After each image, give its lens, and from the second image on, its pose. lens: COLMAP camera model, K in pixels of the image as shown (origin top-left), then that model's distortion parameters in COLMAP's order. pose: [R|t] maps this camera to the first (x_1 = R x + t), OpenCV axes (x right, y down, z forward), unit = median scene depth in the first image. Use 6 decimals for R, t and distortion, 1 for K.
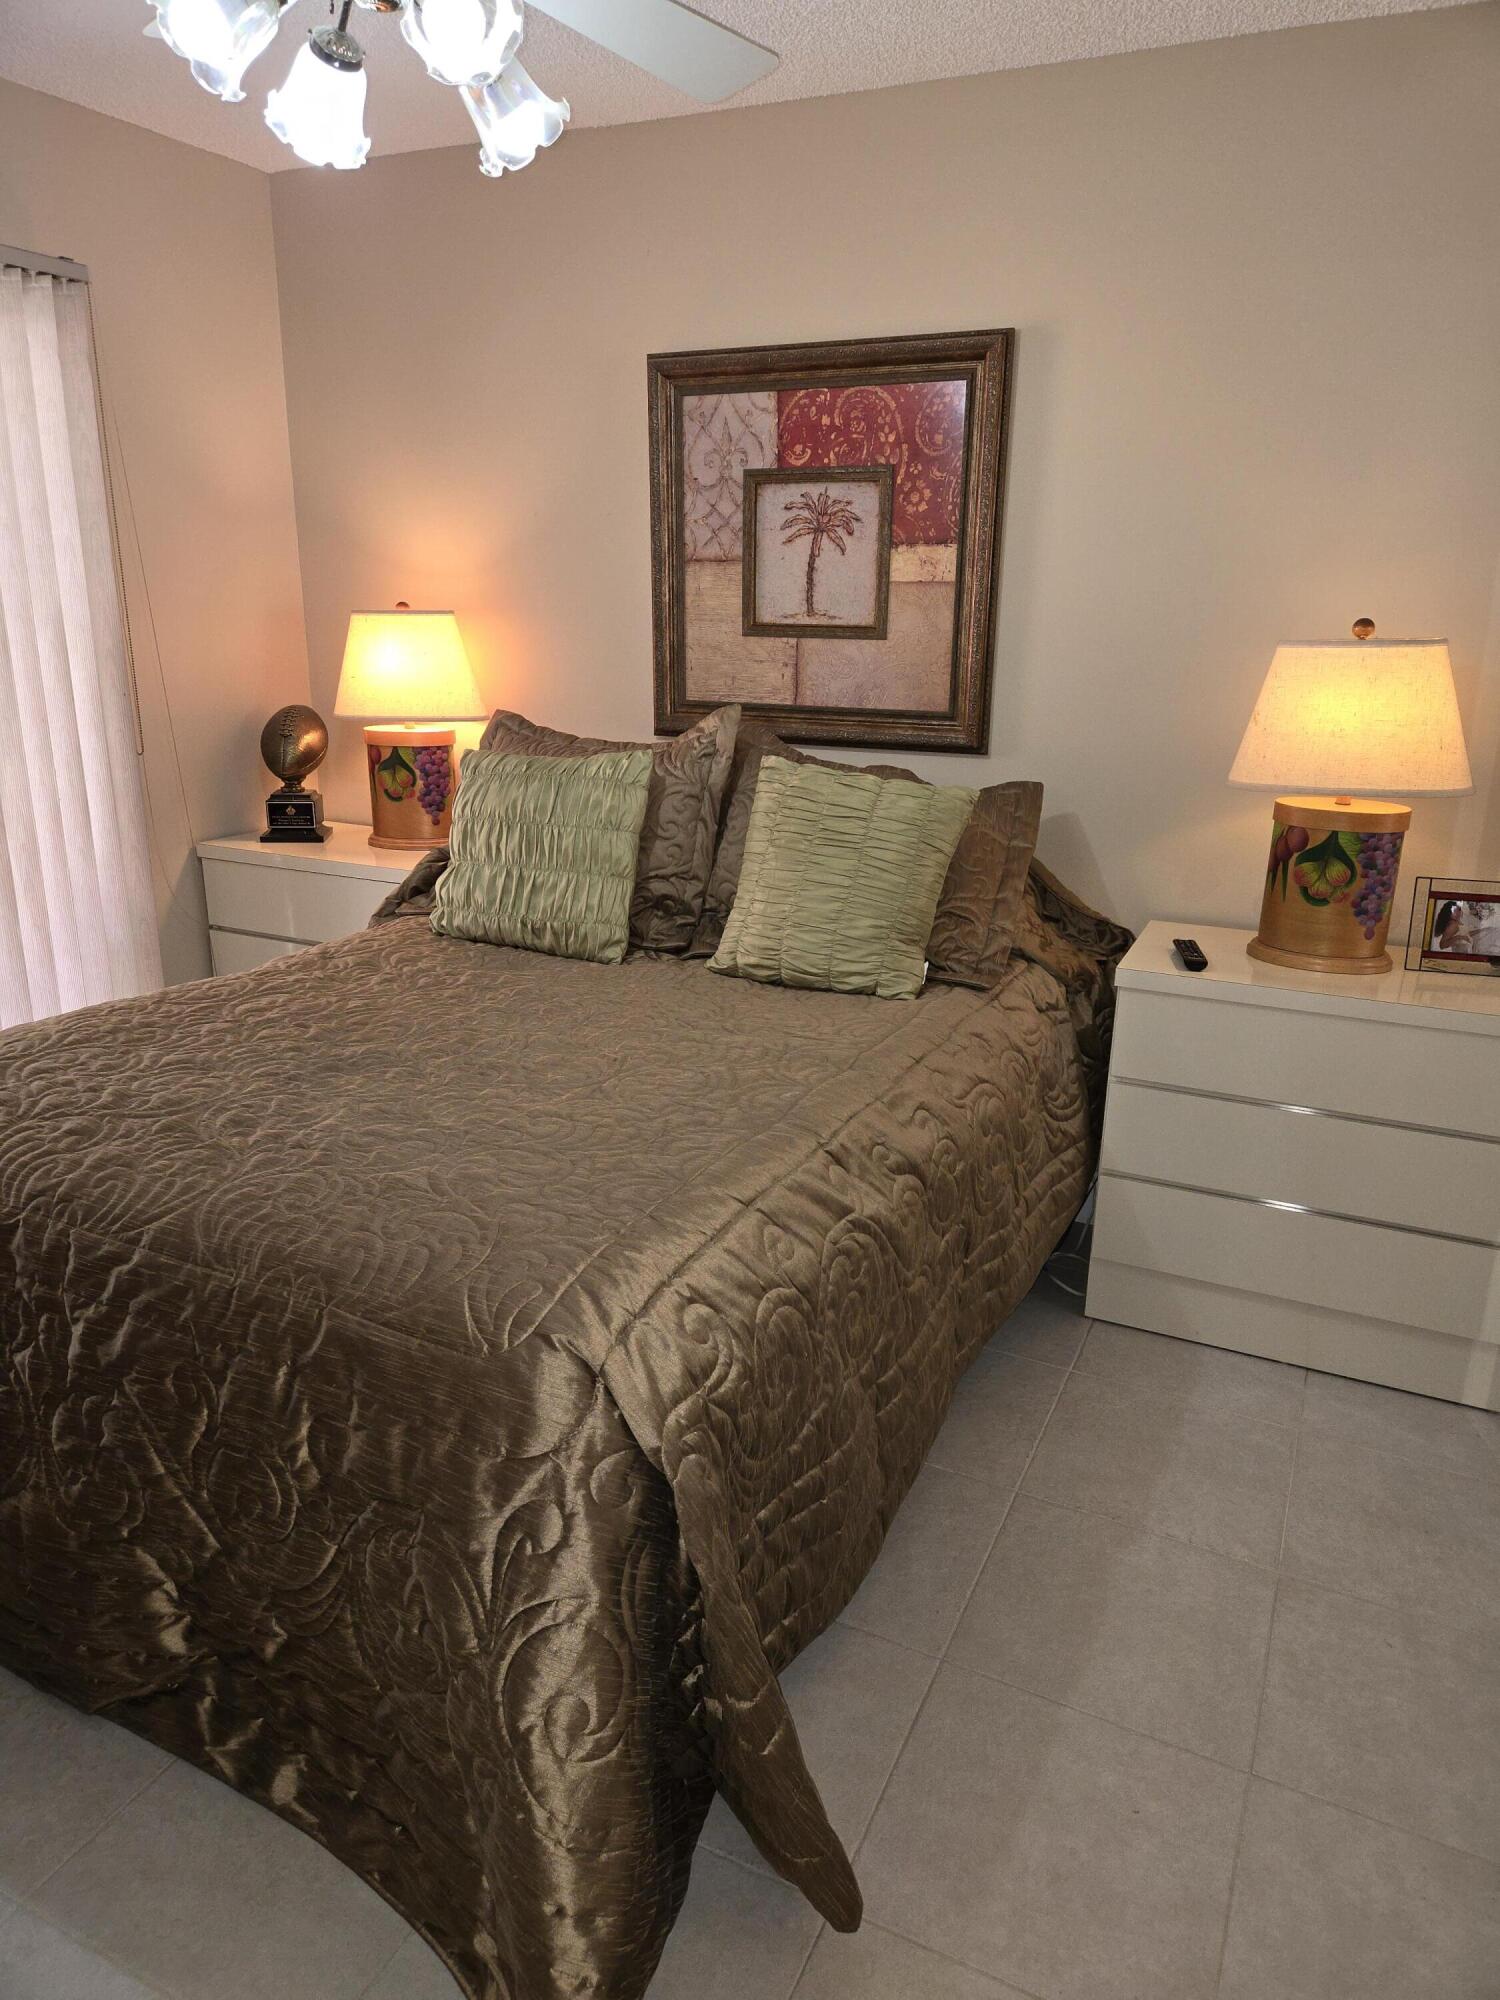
lens RADIAL K [[1317.6, 0, 743.9], [0, 1317.6, 1006.7], [0, 0, 1]] dist [0.077079, -0.064891]
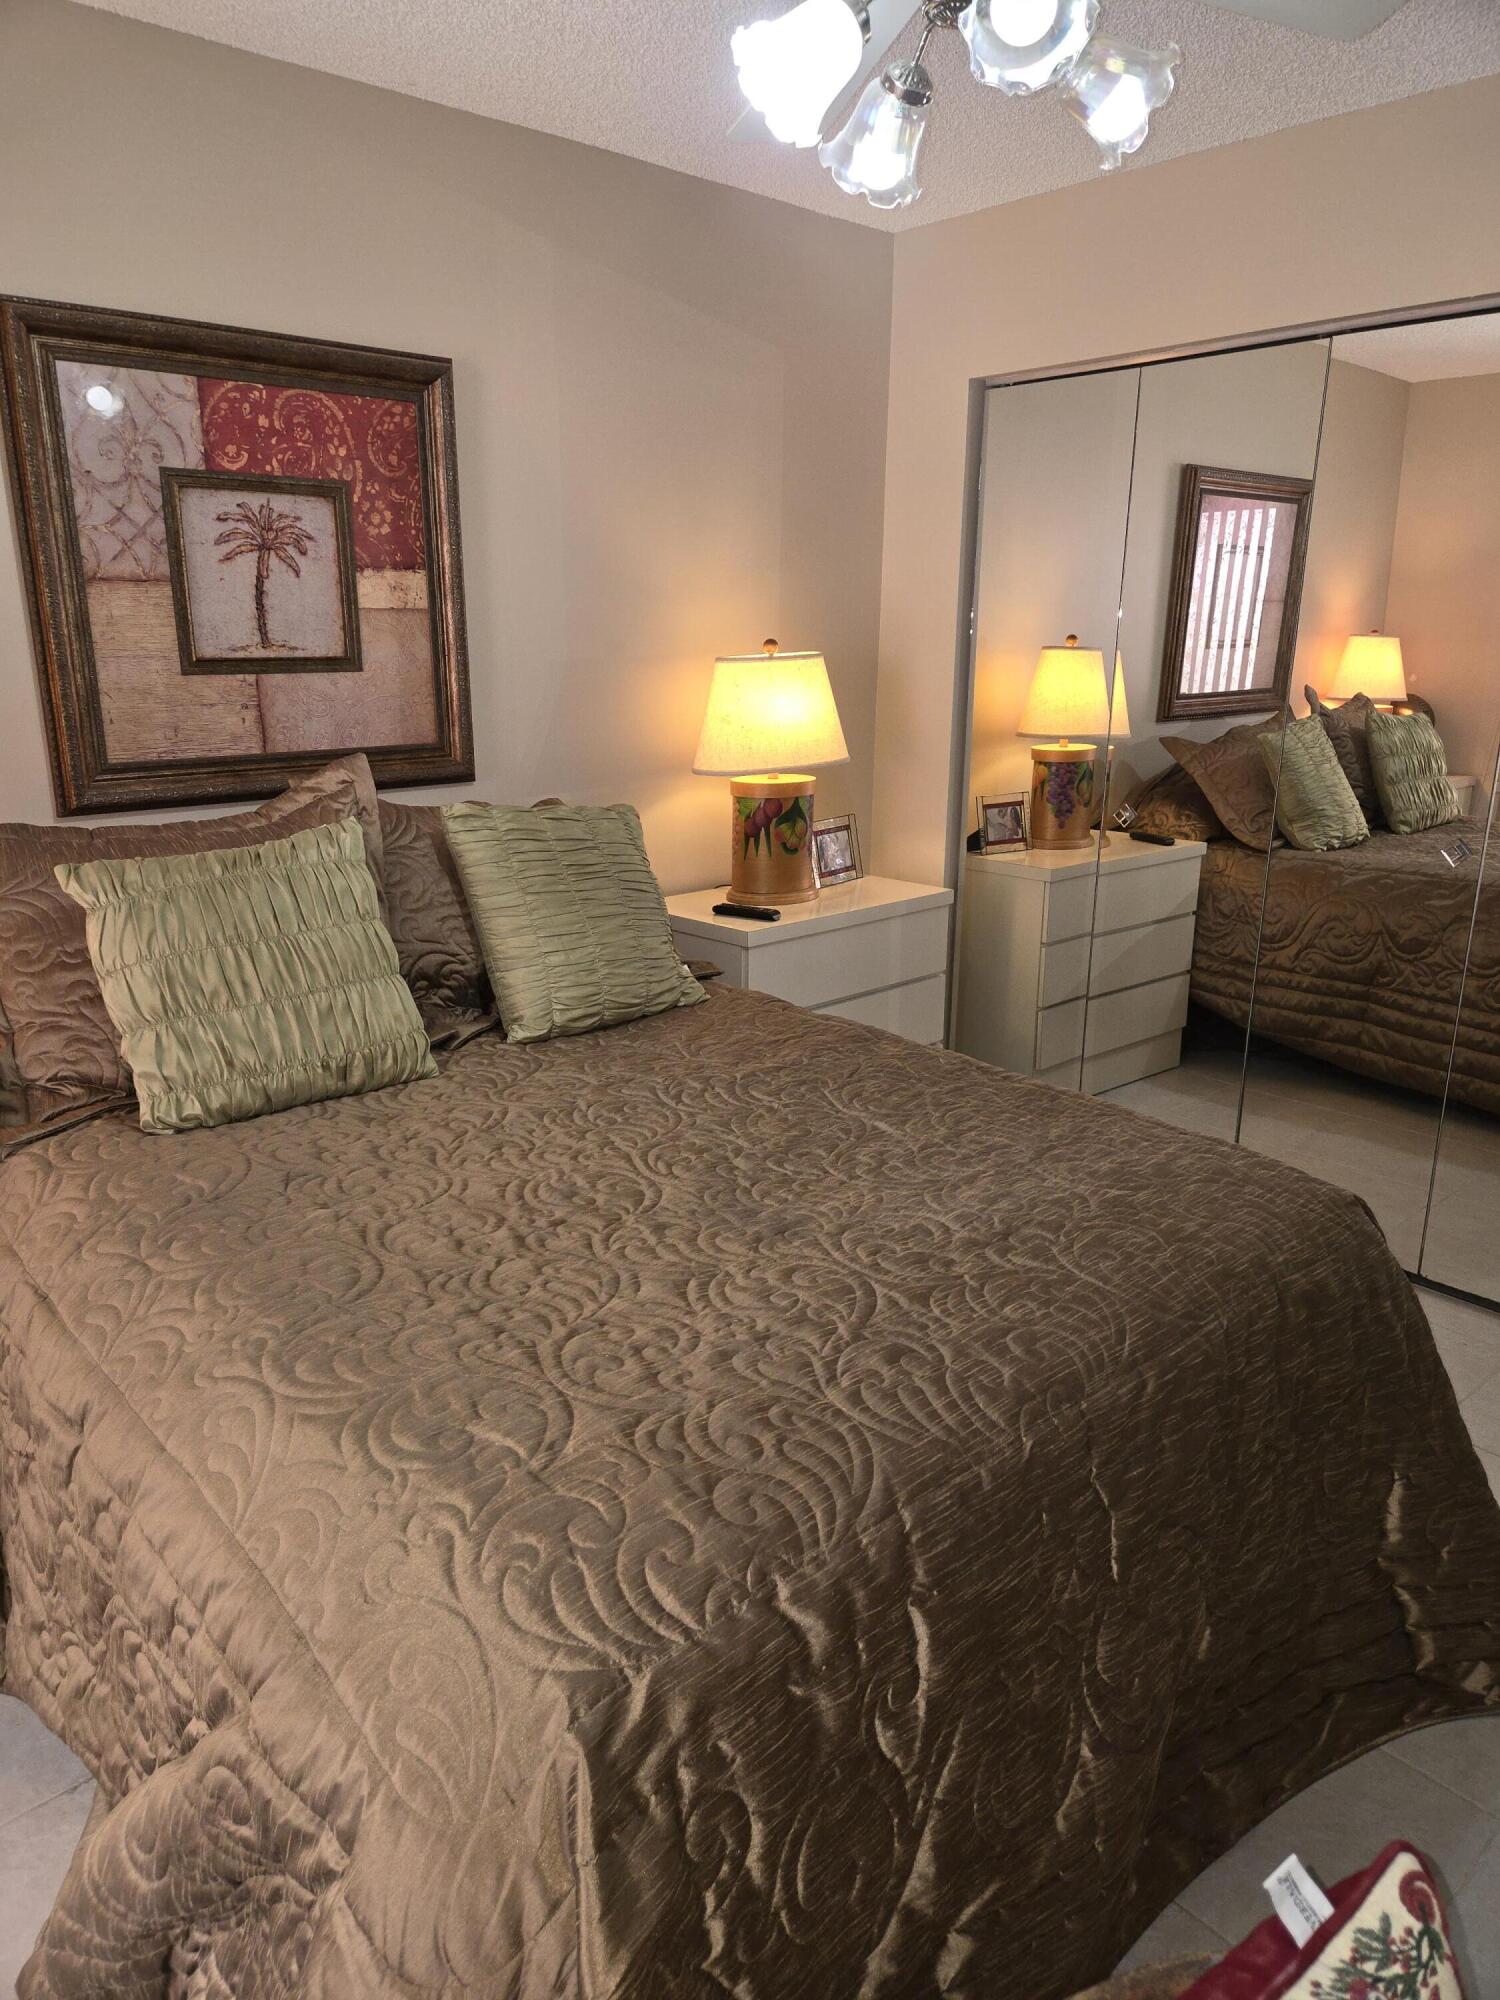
lens RADIAL K [[1317.6, 0, 743.9], [0, 1317.6, 1006.7], [0, 0, 1]] dist [0.077079, -0.064891]
pose [[0.391291, -0.276542, 0.877733, -0.666455], [0.273260, 0.945678, 0.176131, -0.149432], [-0.878761, 0.170931, 0.445603, 0.404208]]
